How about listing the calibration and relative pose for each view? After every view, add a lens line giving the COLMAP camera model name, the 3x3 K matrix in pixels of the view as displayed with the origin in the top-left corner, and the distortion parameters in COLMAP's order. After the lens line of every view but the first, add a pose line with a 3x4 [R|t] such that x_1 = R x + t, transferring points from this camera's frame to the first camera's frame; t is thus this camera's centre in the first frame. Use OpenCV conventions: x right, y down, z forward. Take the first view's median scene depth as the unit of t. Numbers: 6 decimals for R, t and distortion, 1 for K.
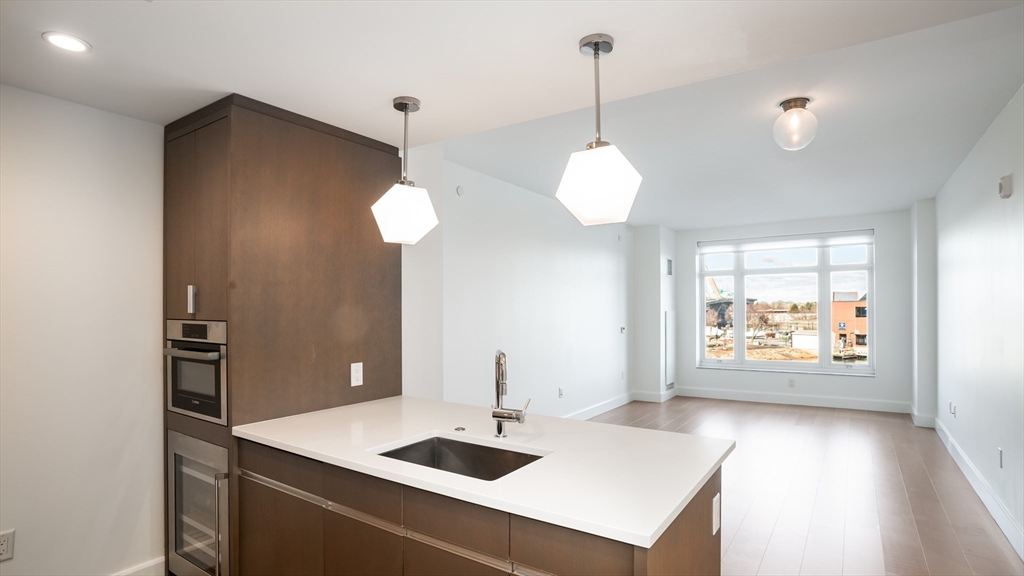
lens RADIAL K [[523.4, 0, 507.5], [0, 523.4, 305.8], [0, 0, 1]] dist [-0.000972, 0.000163]
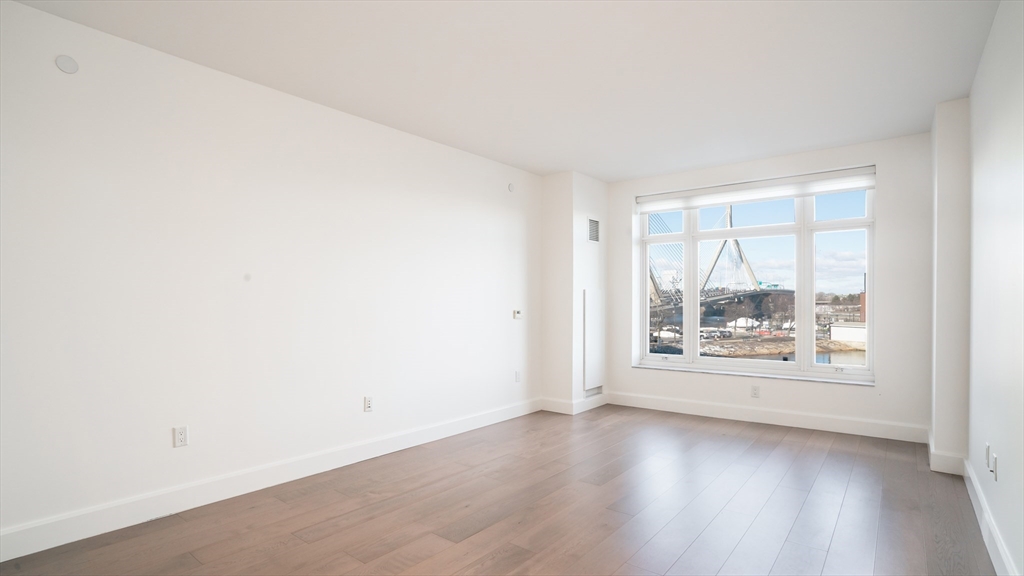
lens RADIAL K [[508.6, 0, 509.1], [0, 508.6, 302.0], [0, 0, 1]] dist [-0.004549, -0.000745]
pose [[0.997487, 0.004142, -0.070722, 0.253587], [-0.003374, 0.999934, 0.010969, 0.020688], [0.070763, -0.010703, 0.997436, 0.290045]]
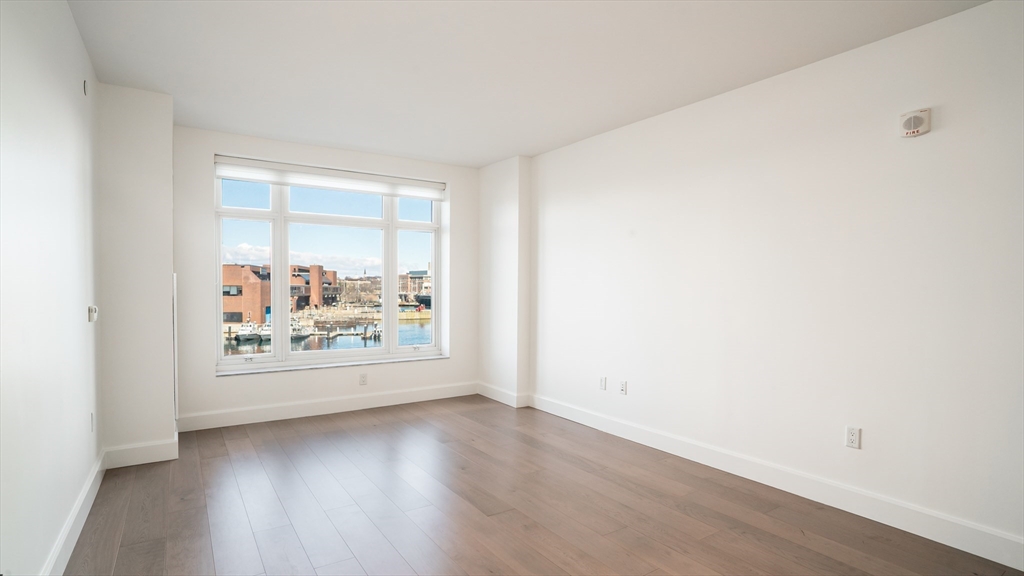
lens RADIAL K [[508.6, 0, 509.1], [0, 508.6, 302.0], [0, 0, 1]] dist [-0.004549, -0.000745]
pose [[0.396466, -0.013482, 0.917950, -0.016261], [-0.009945, 0.999770, 0.018979, 0.025875], [-0.917996, -0.016653, 0.396241, 0.526370]]
